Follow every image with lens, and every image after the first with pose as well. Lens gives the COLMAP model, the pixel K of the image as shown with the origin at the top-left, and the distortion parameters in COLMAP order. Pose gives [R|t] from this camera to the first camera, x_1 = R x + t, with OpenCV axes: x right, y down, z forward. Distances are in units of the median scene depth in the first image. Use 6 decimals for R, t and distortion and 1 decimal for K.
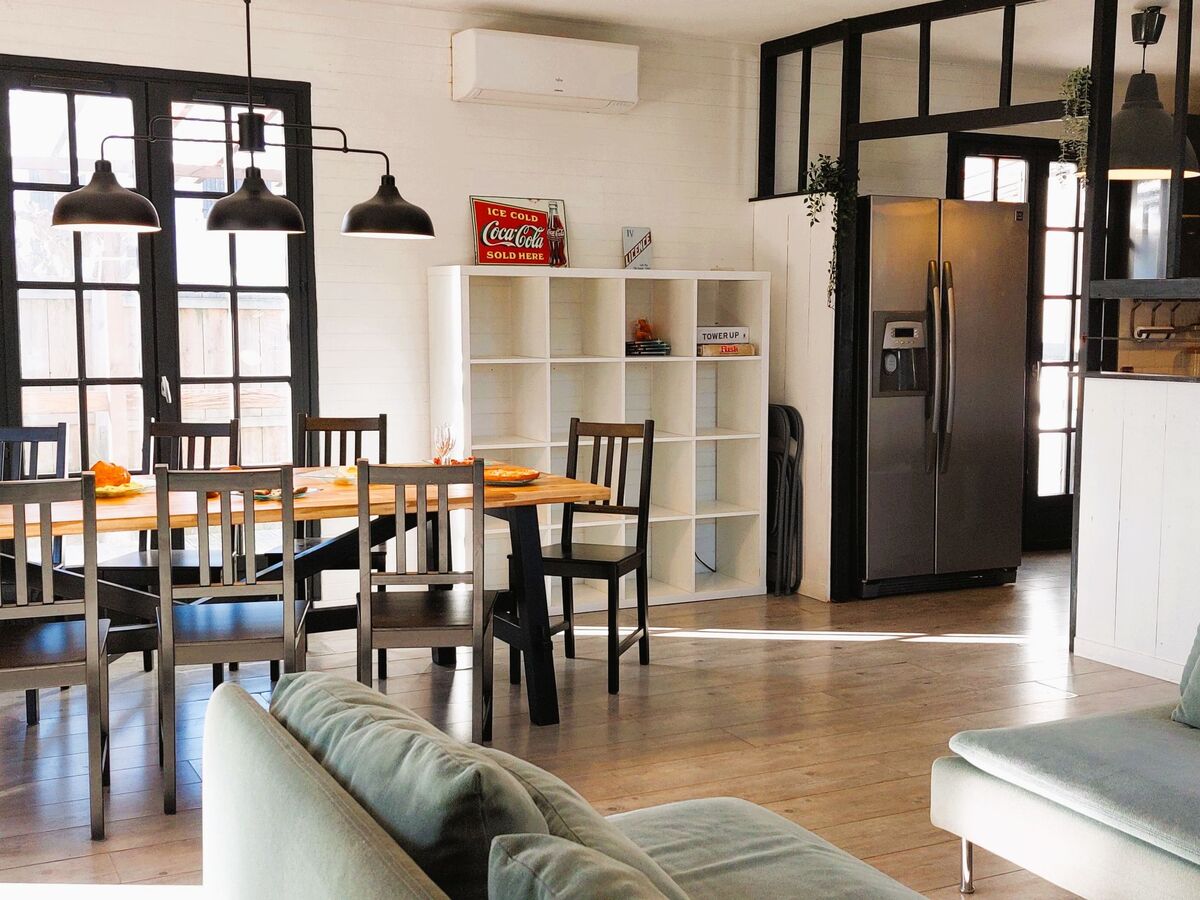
lens RADIAL K [[1418.8, 0, 599.4], [0, 1418.8, 453.7], [0, 0, 1]] dist [0.037453, 0.000000]
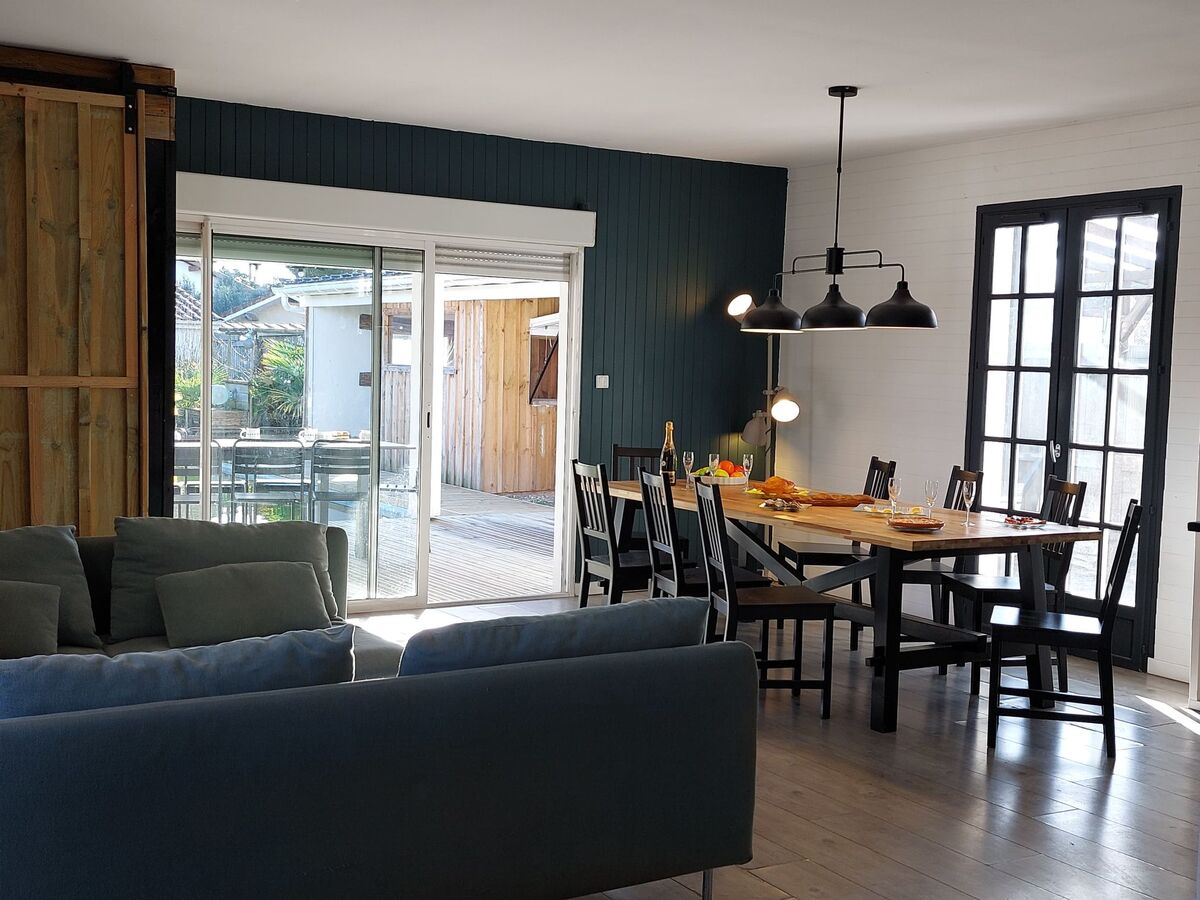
lens RADIAL K [[1418.8, 0, 599.2], [0, 1418.8, 449.3], [0, 0, 1]] dist [0.037453, 0.000000]
pose [[0.084575, 0.053651, -0.994972, 1.122086], [-0.125637, 0.991154, 0.042766, -0.062260], [0.988465, 0.121388, 0.090568, 0.614099]]
